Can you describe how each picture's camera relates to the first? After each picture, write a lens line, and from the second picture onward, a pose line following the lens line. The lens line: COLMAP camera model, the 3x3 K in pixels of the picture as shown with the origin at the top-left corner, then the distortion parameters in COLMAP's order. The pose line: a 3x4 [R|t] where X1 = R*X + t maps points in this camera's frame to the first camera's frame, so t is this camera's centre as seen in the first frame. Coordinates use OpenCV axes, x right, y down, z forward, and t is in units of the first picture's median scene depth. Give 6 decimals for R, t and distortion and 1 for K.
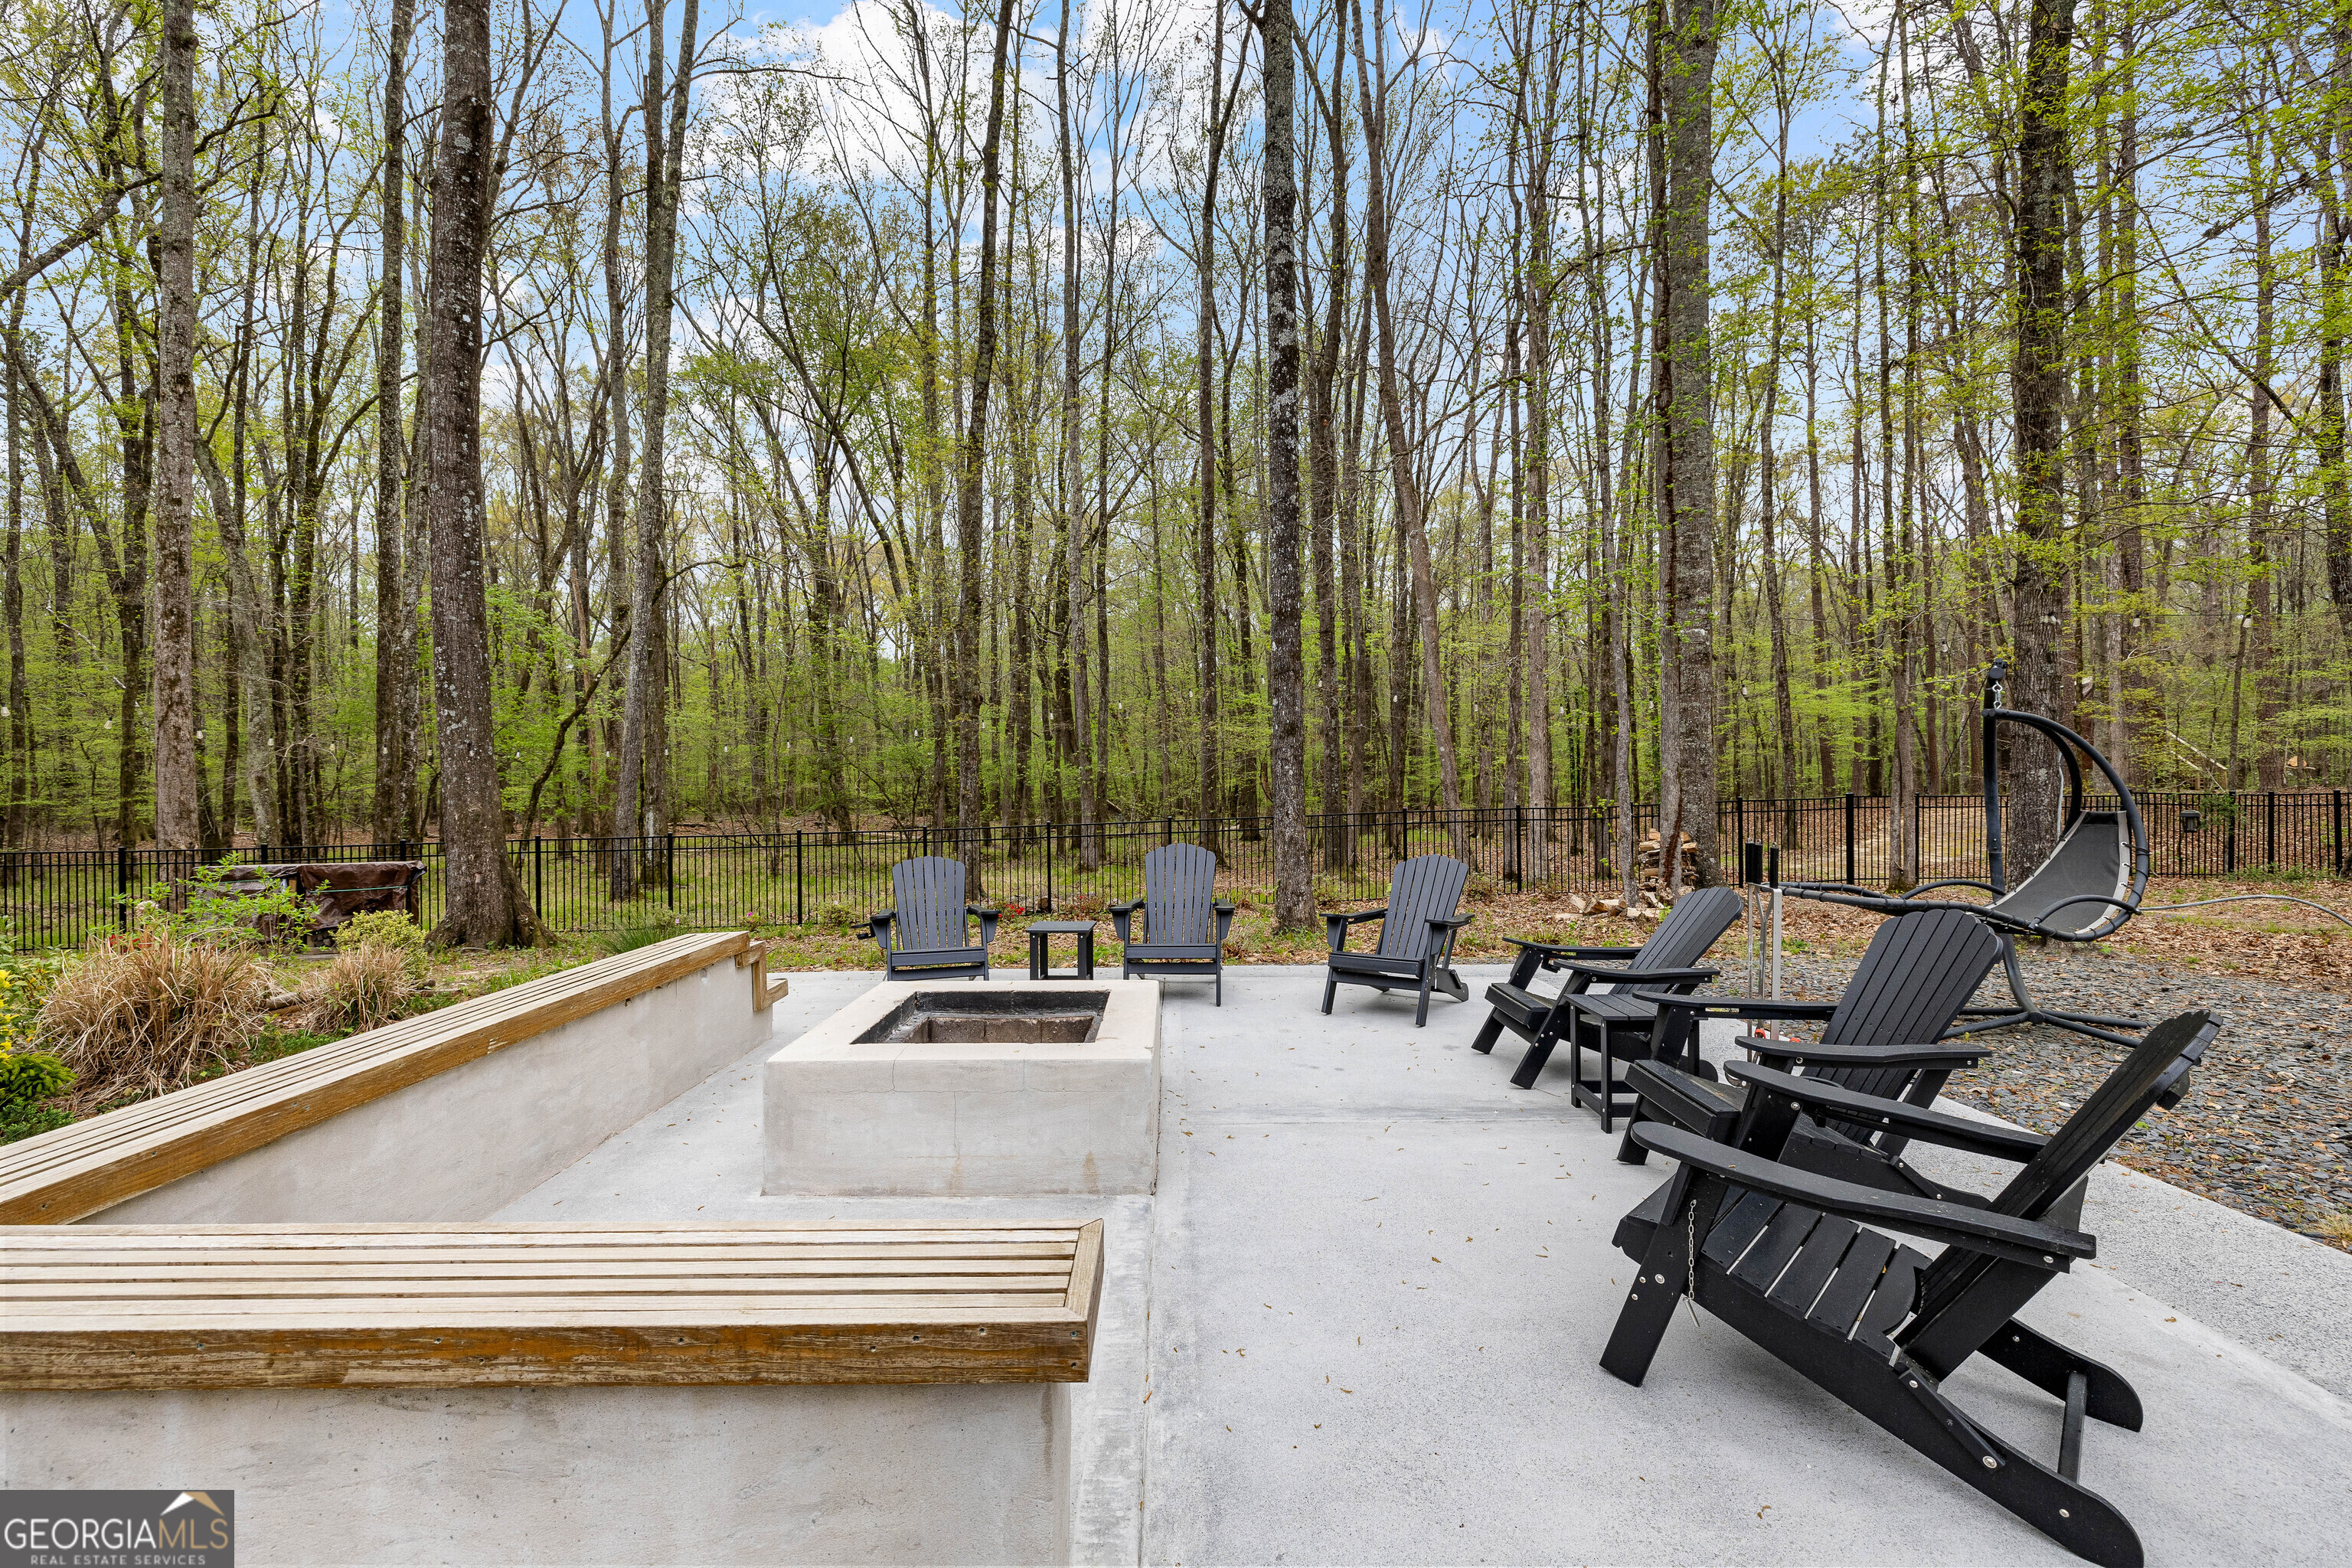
lens RADIAL K [[966.2, 0, 1176.1], [0, 966.2, 782.0], [0, 0, 1]] dist [-0.001690, -0.001590]
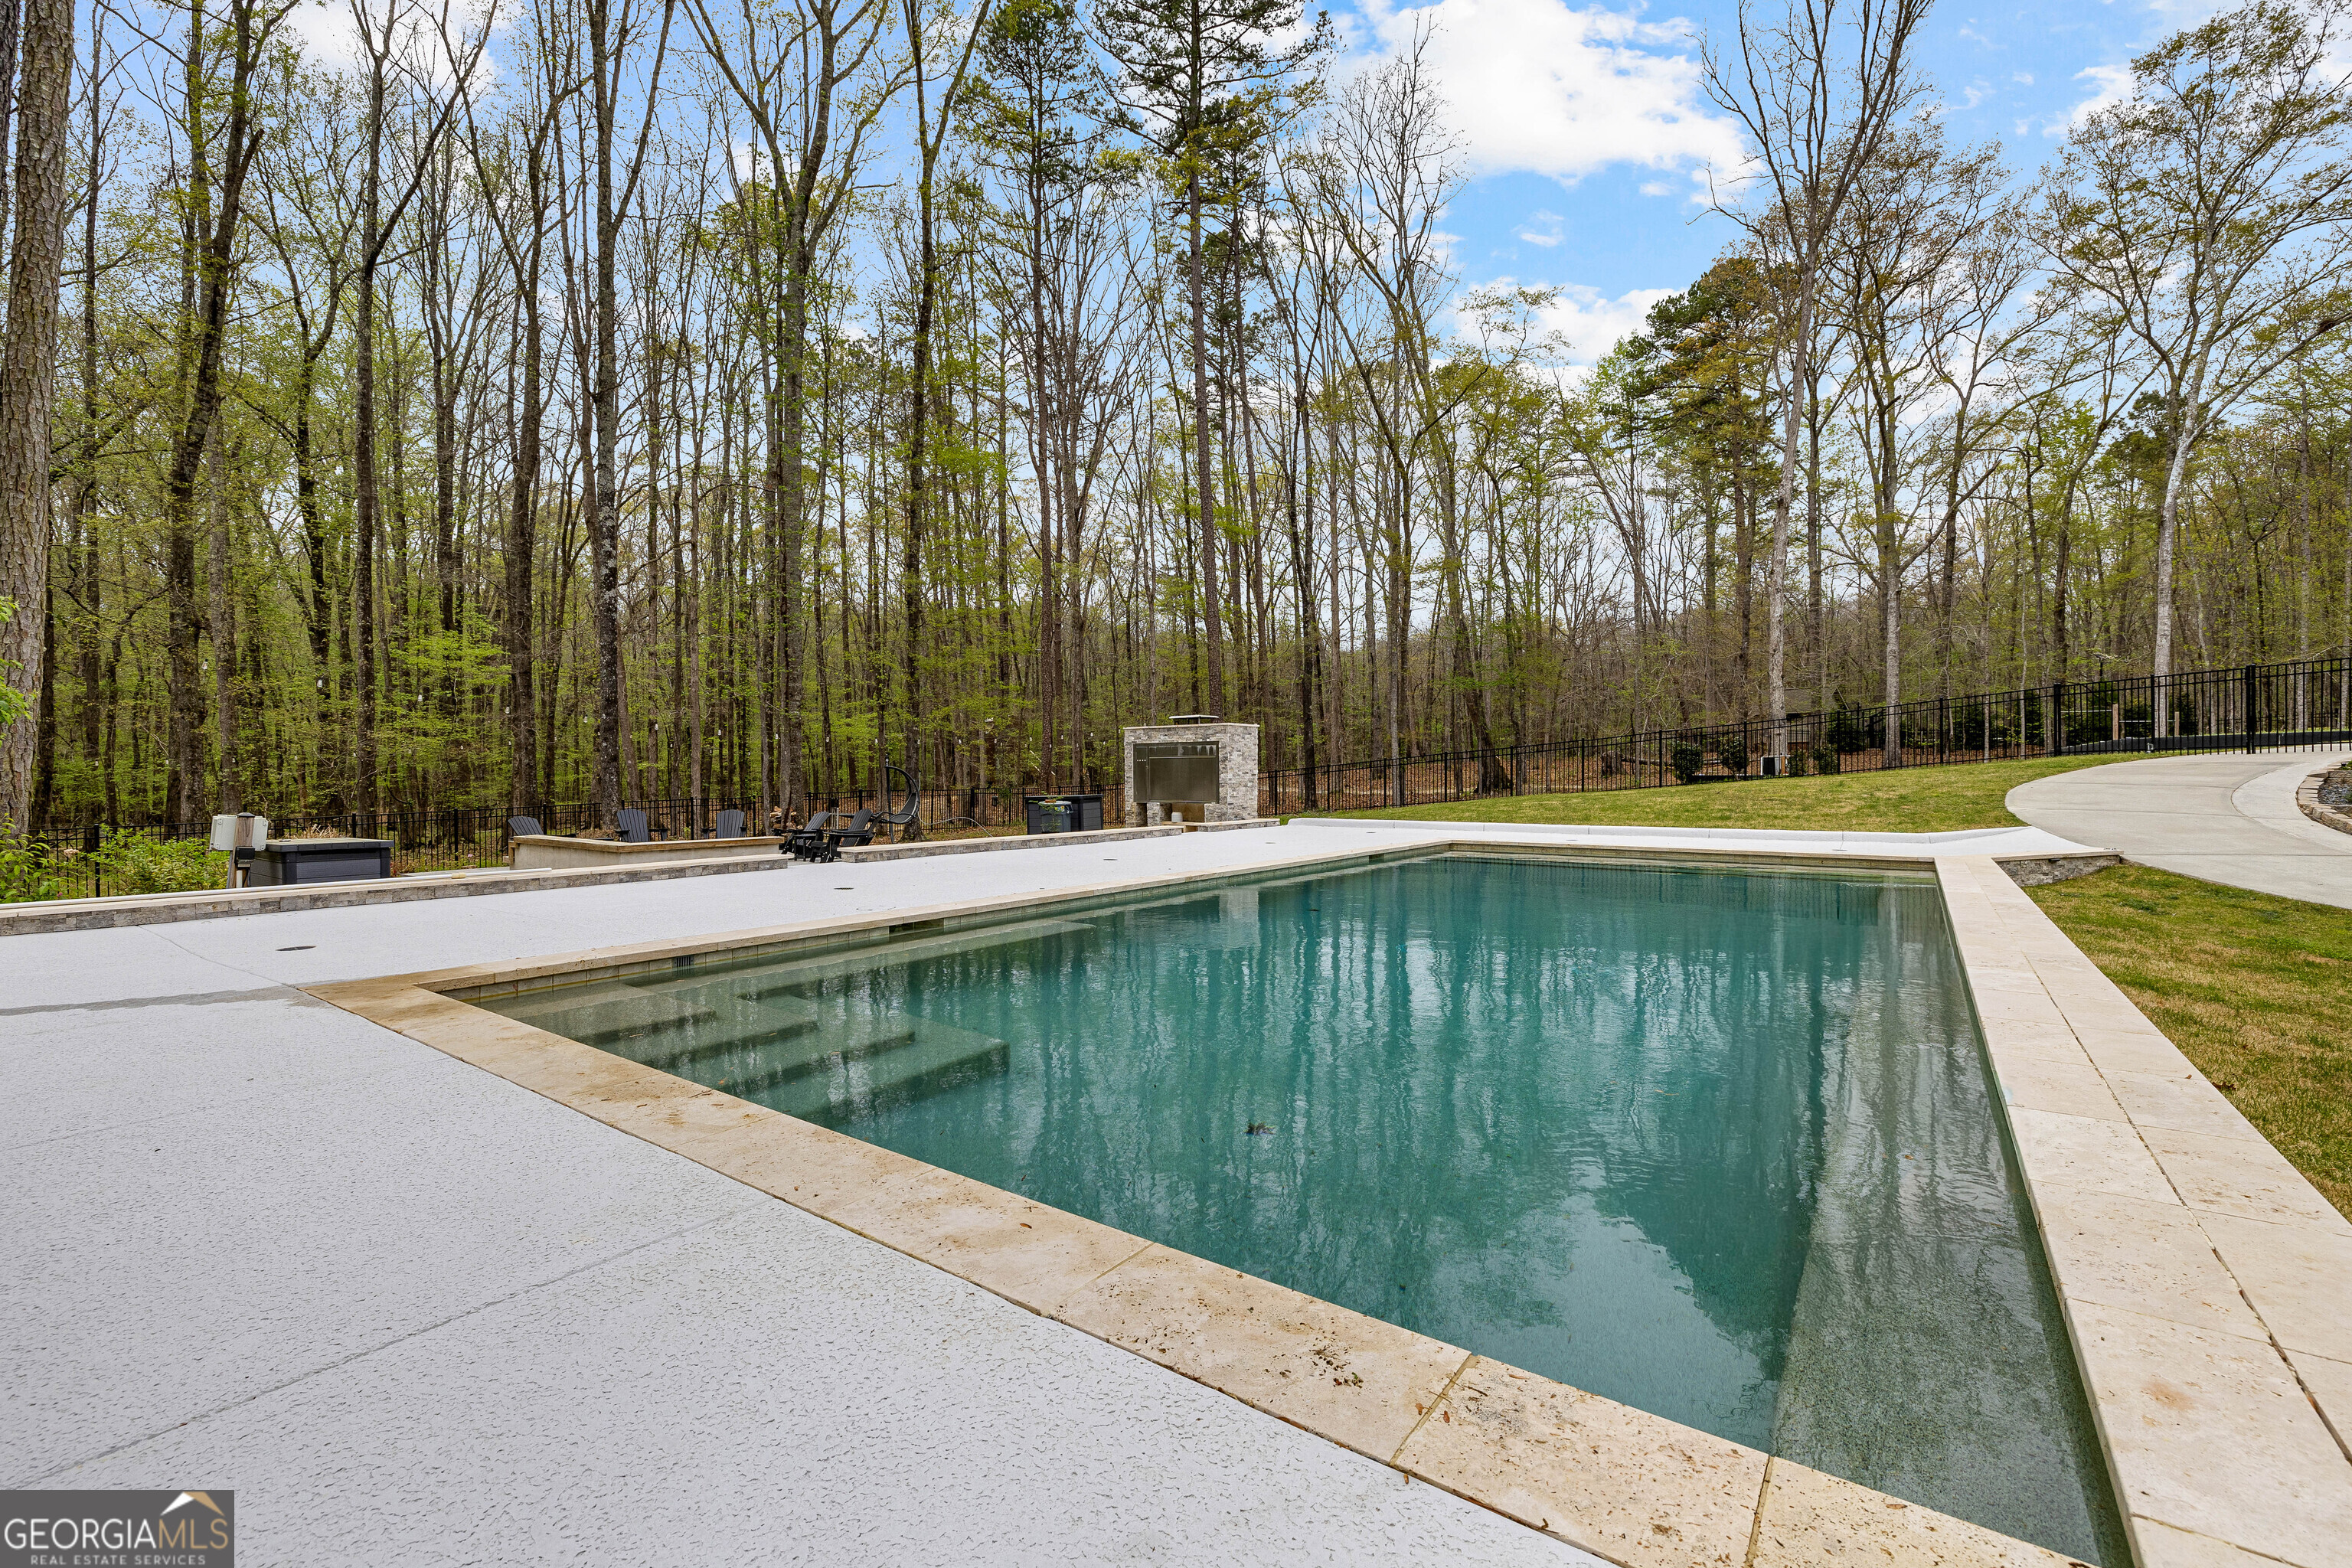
lens RADIAL K [[966.2, 0, 1175.8], [0, 966.2, 782.3], [0, 0, 1]] dist [-0.001690, -0.001590]
pose [[0.609918, -0.003431, 0.792457, -0.165605], [0.002272, 0.999994, 0.002581, -0.002419], [-0.792462, 0.000226, 0.609922, -0.248984]]
